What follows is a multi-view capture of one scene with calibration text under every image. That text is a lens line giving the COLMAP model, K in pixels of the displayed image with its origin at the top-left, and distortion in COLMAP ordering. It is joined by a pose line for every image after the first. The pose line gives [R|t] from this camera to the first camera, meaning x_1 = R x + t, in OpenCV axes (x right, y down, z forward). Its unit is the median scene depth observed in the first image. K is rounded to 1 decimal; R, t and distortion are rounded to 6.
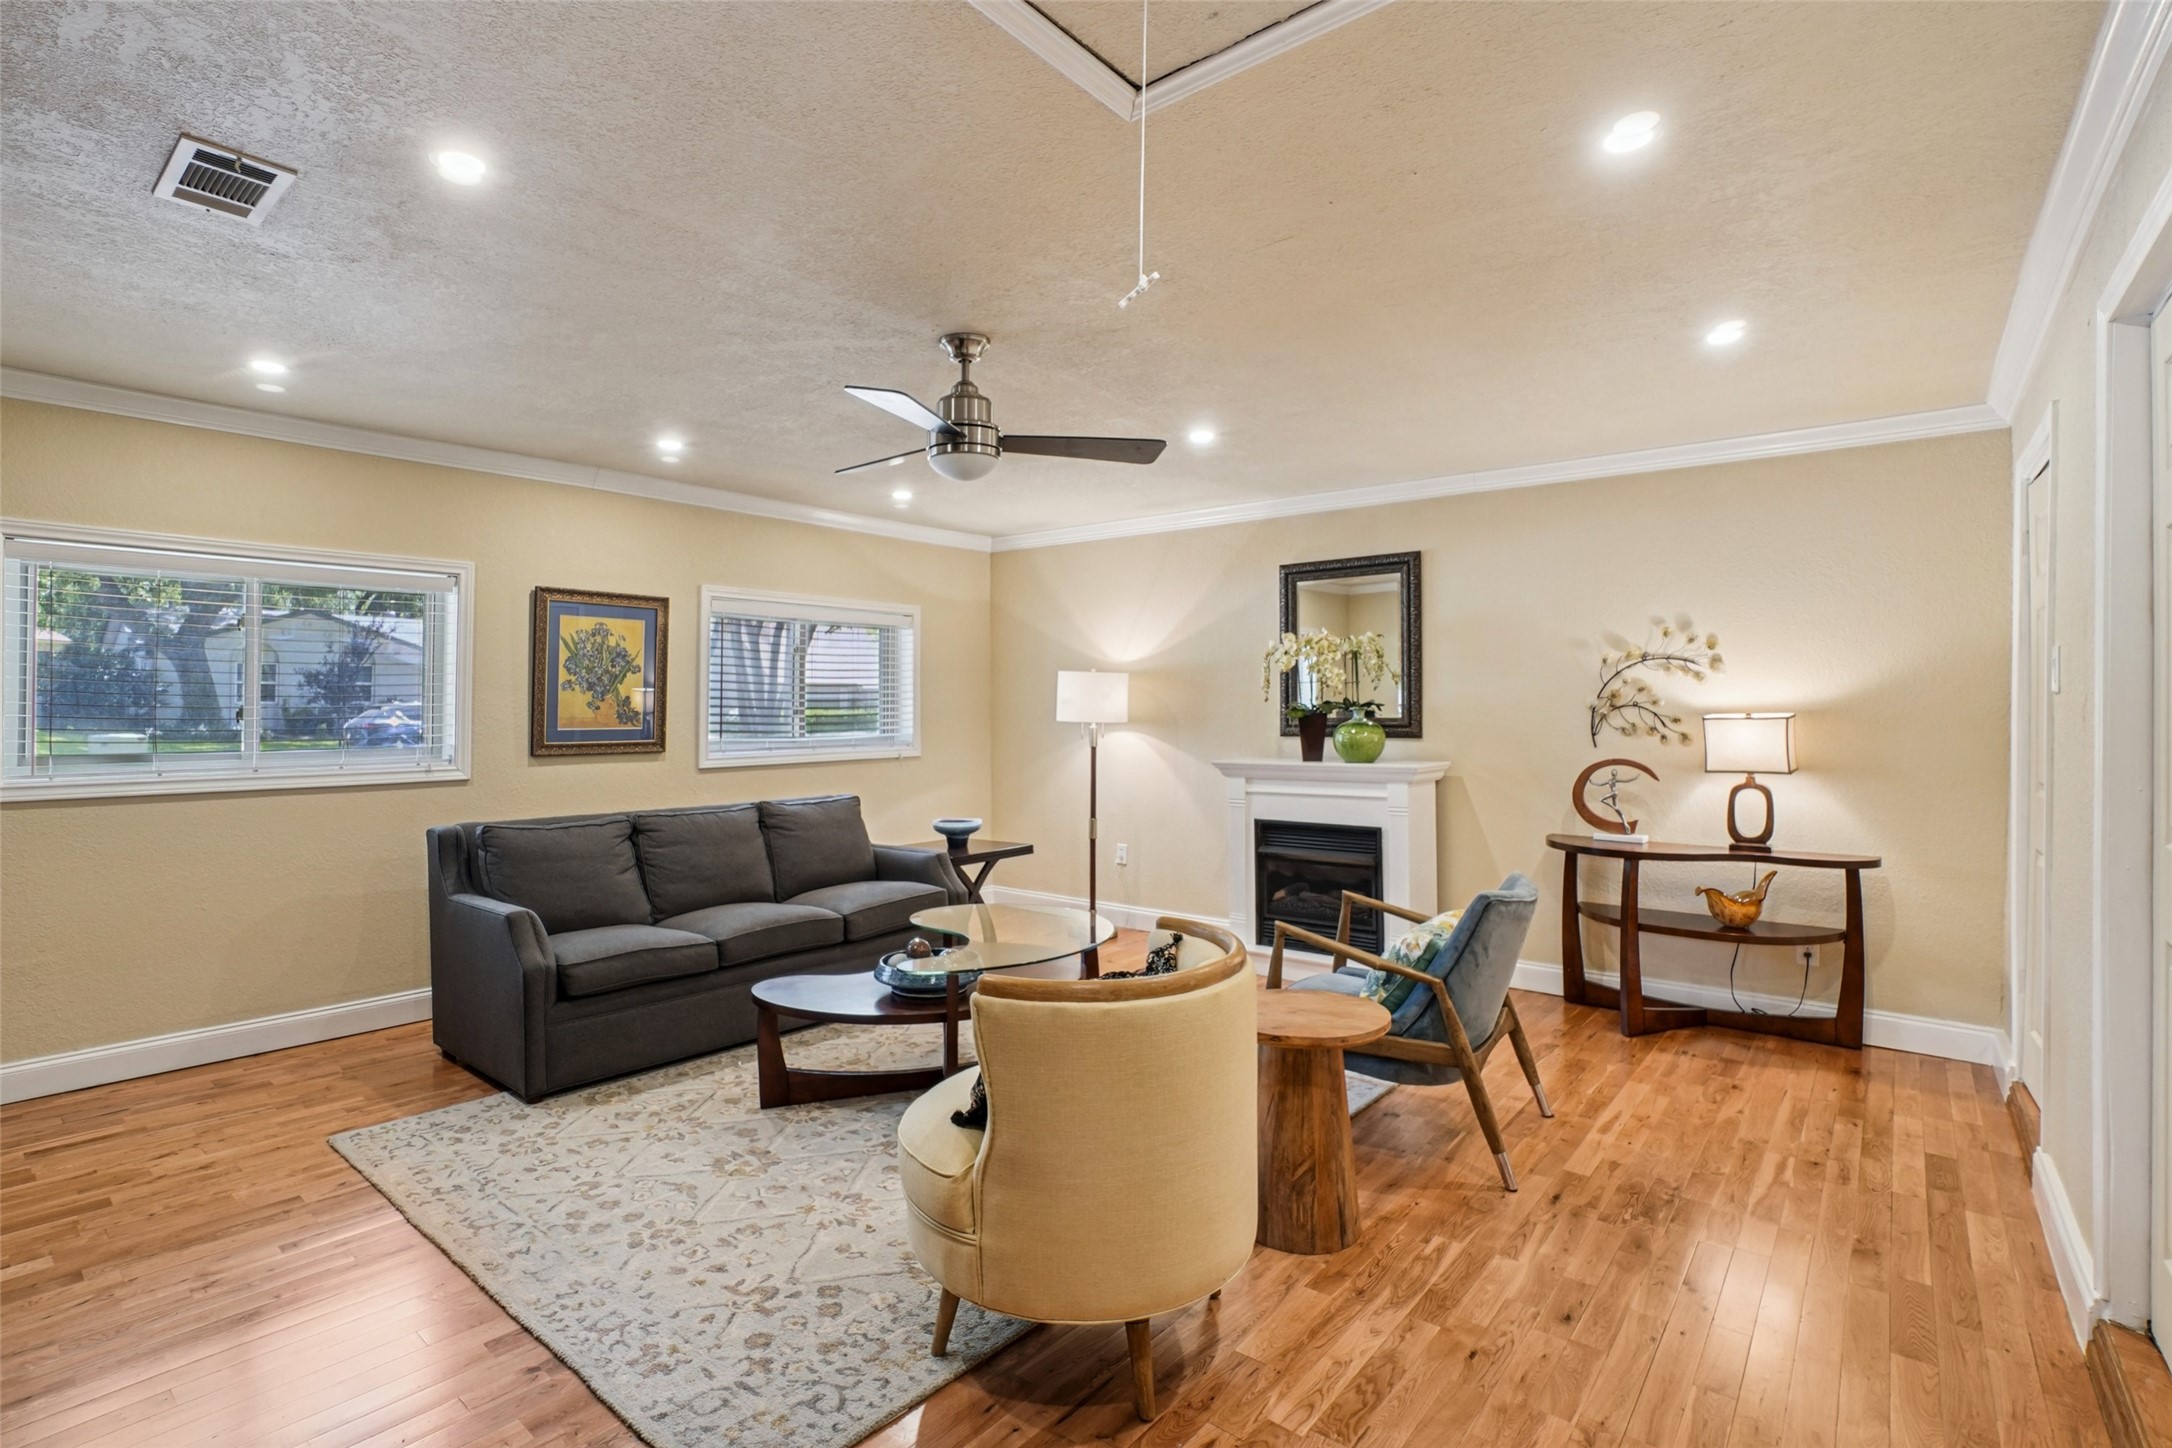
lens RADIAL K [[1011.9, 0, 1072.4], [0, 1011.9, 692.9], [0, 0, 1]] dist [-0.058964, 0.023120]
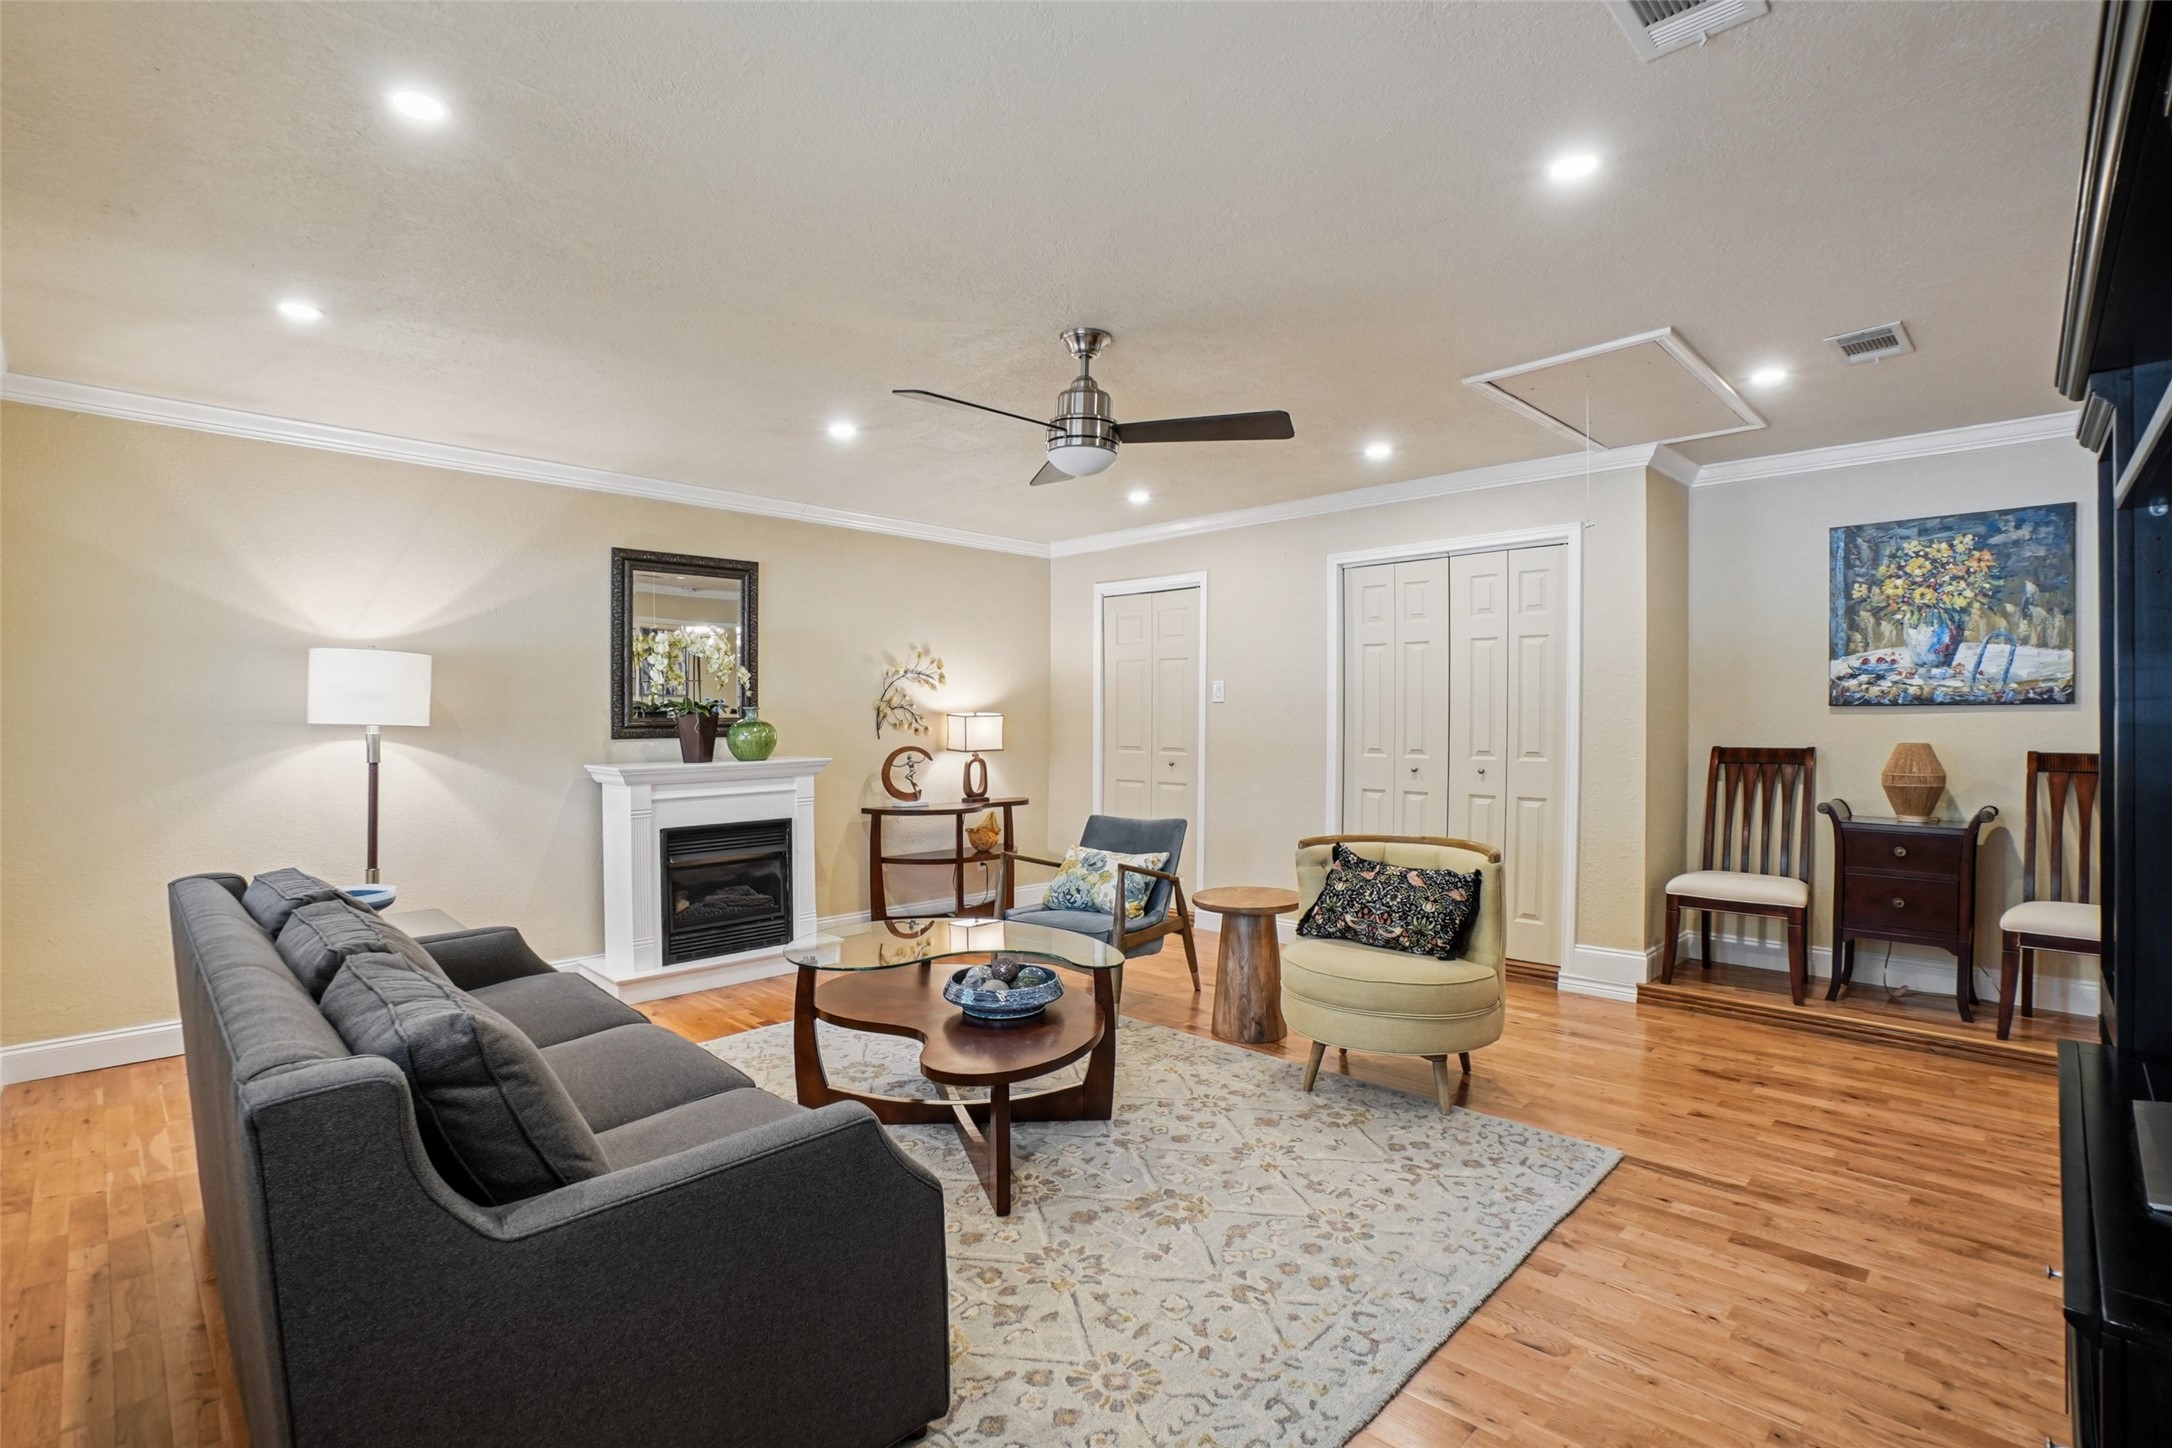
lens RADIAL K [[971.2, 0, 1086.0], [0, 971.2, 724.0], [0, 0, 1]] dist [-0.040235, 0.000064]
pose [[0.109552, -0.007117, 0.993956, -0.800330], [-0.013243, 0.999875, 0.008619, 0.022689], [-0.993893, -0.014107, 0.109444, 0.664224]]
